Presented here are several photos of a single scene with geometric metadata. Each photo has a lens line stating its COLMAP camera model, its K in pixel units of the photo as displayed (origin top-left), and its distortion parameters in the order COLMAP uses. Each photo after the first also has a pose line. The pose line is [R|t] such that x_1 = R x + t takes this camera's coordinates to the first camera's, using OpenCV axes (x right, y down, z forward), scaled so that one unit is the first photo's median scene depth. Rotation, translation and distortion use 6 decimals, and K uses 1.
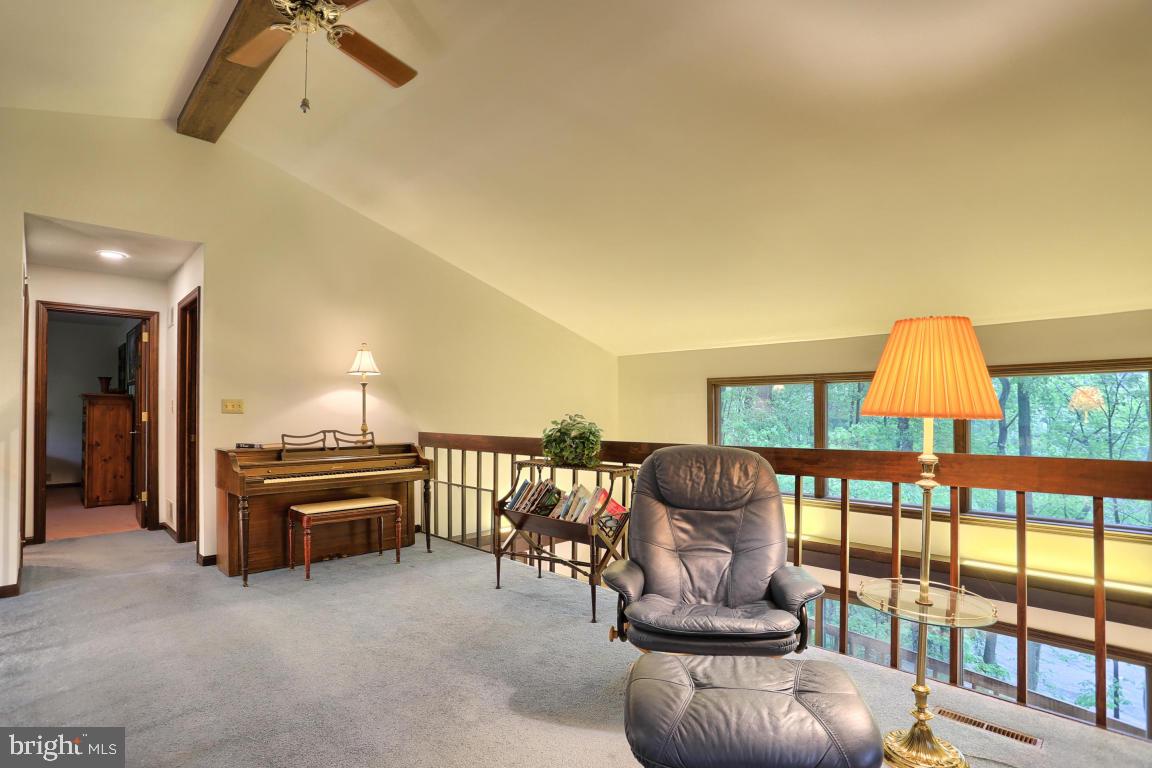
lens RADIAL K [[561.8, 0, 591.8], [0, 561.8, 408.0], [0, 0, 1]] dist [-0.045496, 0.011956]
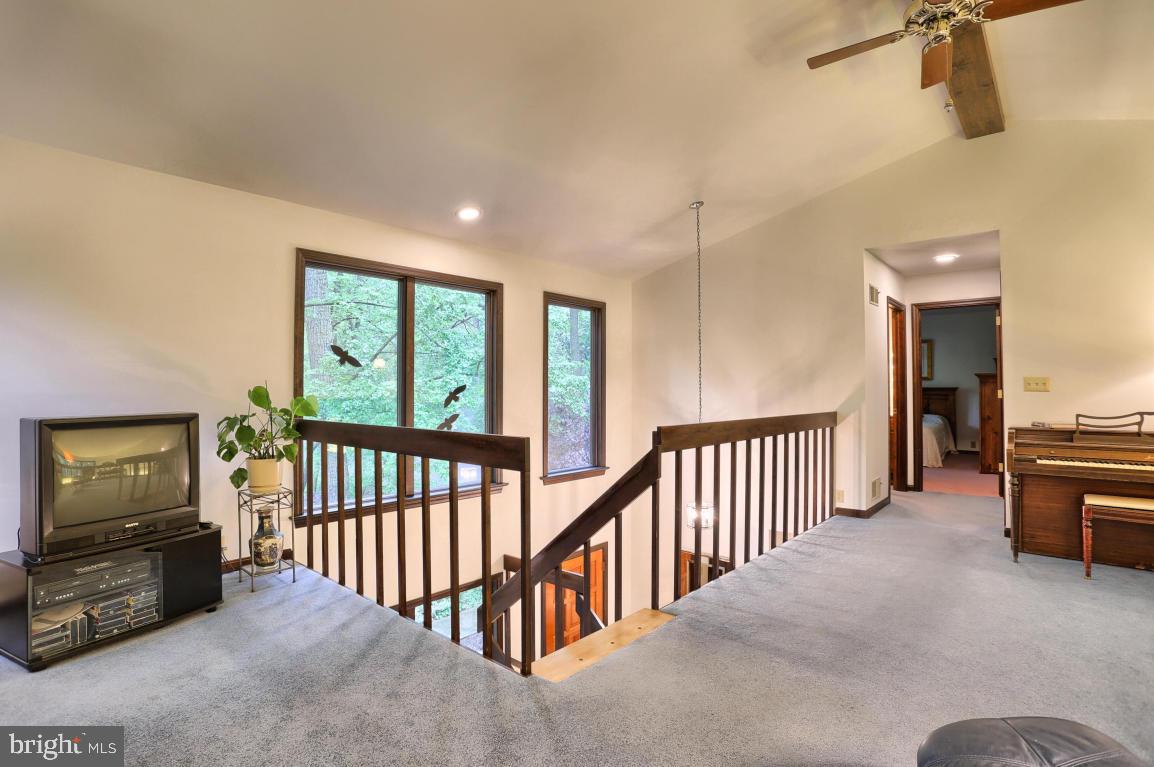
lens RADIAL K [[562.7, 0, 579.2], [0, 562.7, 388.7], [0, 0, 1]] dist [-0.045496, 0.011956]
pose [[0.078752, -0.001268, -0.996893, 0.277374], [0.008512, 0.999964, -0.000600, -0.001040], [0.996858, -0.008438, 0.078760, 0.109204]]
